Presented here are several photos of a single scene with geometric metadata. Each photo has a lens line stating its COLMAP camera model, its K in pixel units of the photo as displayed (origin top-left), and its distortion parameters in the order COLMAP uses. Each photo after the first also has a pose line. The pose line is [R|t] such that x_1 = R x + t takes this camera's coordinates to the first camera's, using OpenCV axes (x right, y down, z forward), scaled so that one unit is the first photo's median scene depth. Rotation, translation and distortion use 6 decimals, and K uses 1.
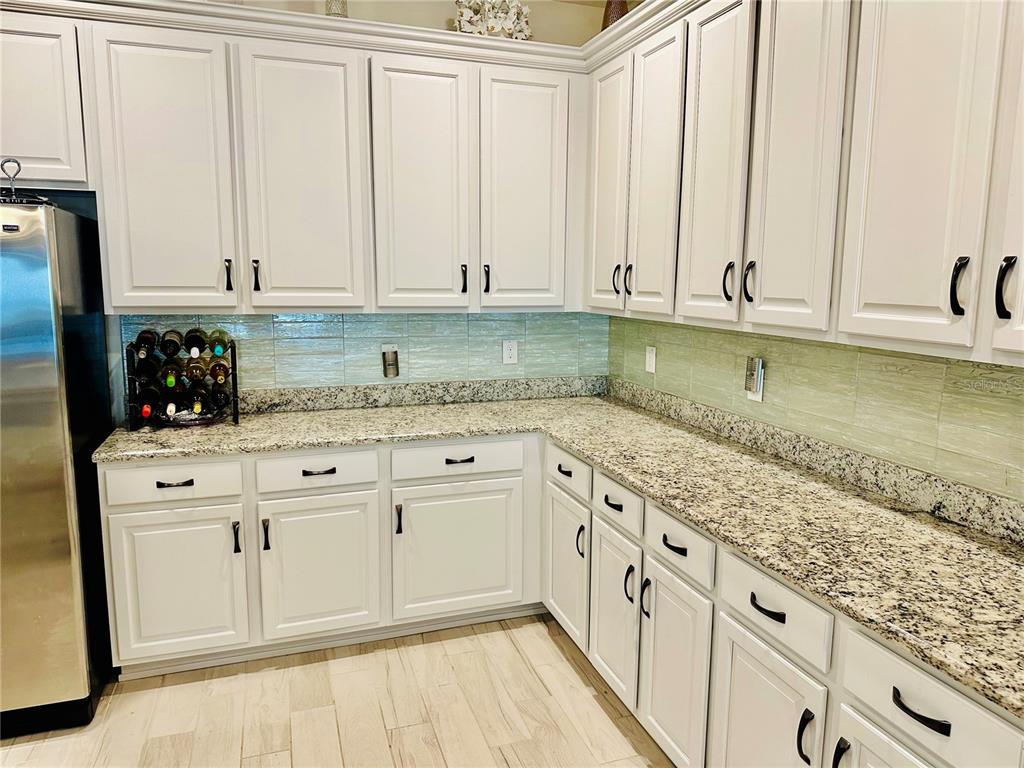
lens RADIAL K [[716.1, 0, 525.2], [0, 716.1, 377.1], [0, 0, 1]] dist [0.055861, -0.075105]
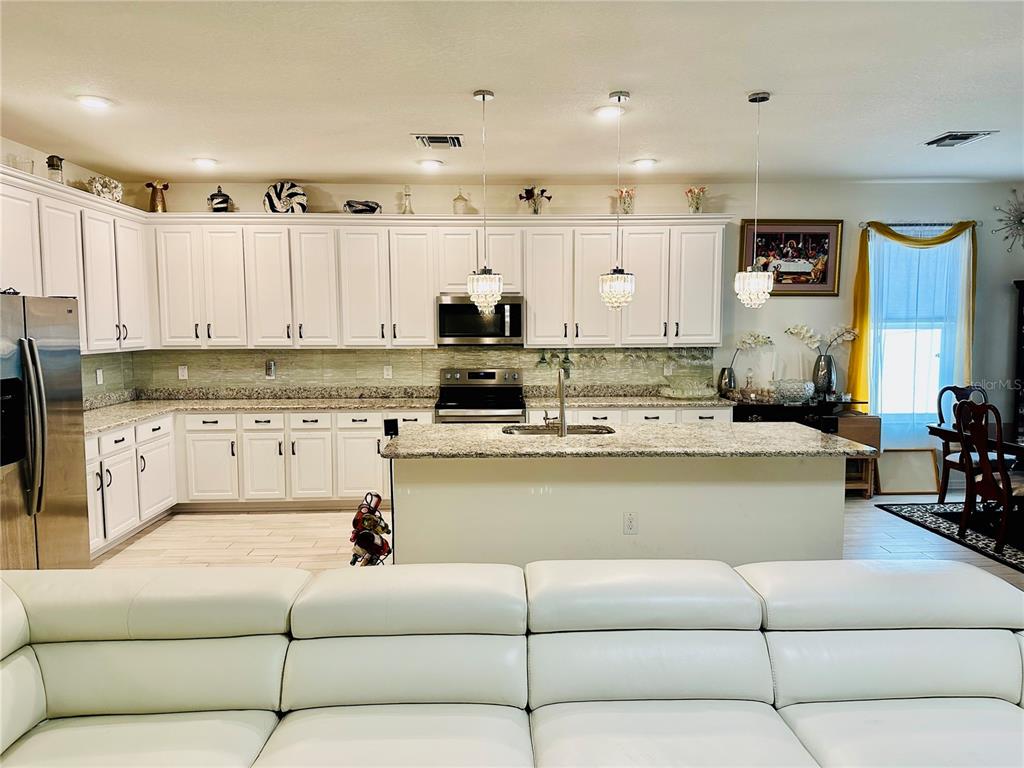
lens RADIAL K [[716.1, 0, 506.3], [0, 716.1, 387.3], [0, 0, 1]] dist [0.055861, -0.075105]
pose [[0.307918, -0.098697, 0.946280, -1.725343], [0.141666, 0.988273, 0.056979, 0.033197], [-0.940807, 0.116511, 0.318289, -0.522423]]
